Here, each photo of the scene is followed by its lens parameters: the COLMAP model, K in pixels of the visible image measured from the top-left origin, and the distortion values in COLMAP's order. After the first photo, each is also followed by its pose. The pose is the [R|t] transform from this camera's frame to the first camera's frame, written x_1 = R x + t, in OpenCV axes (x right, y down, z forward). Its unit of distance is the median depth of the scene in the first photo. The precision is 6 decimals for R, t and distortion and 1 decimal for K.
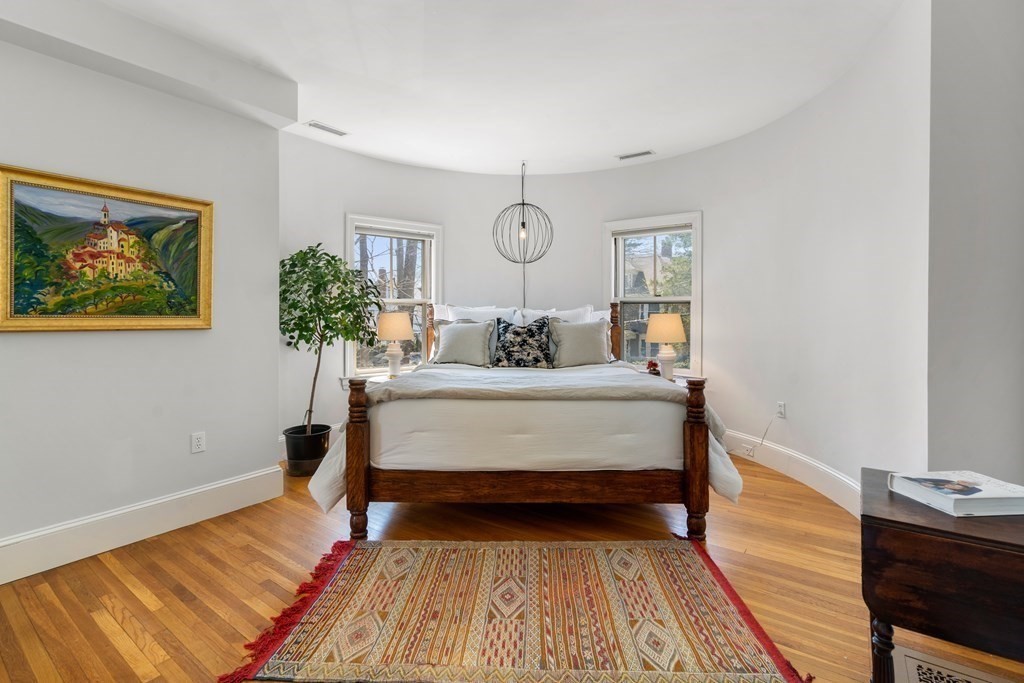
lens RADIAL K [[480.0, 0, 514.2], [0, 480.0, 320.0], [0, 0, 1]] dist [-0.003473, 0.001595]
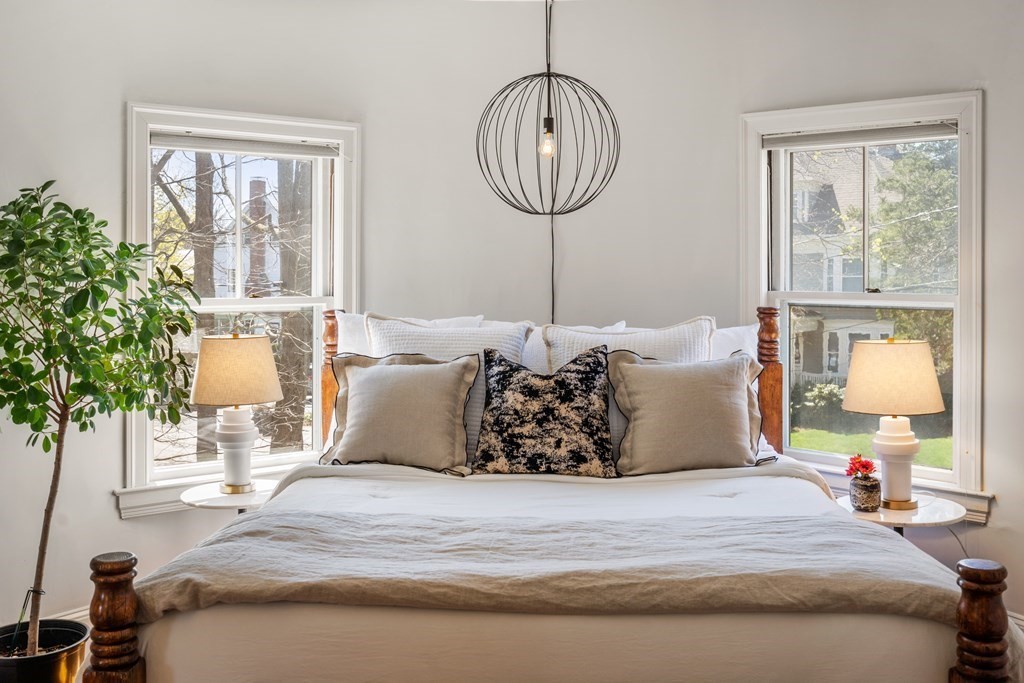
lens RADIAL K [[1039.0, 0, 497.2], [0, 1039.0, 292.2], [0, 0, 1]] dist [-0.004401, 0.000000]
pose [[0.998794, -0.001683, -0.049078, 0.021377], [0.001906, 0.999988, 0.004513, -0.063331], [0.049070, -0.004601, 0.998785, 0.099975]]
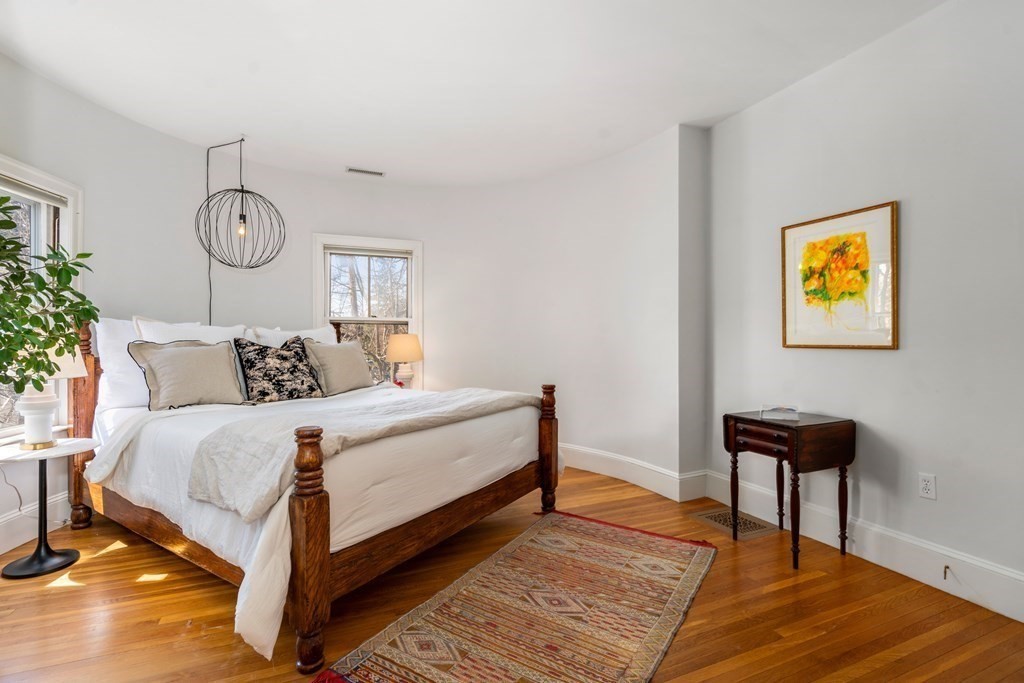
lens RADIAL K [[480.0, 0, 507.7], [0, 480.0, 339.5], [0, 0, 1]] dist [-0.003473, 0.001595]
pose [[0.517245, -0.003568, 0.855830, -0.487040], [0.011220, 0.999934, -0.002612, 0.004312], [-0.855764, 0.010954, 0.517251, 0.277428]]
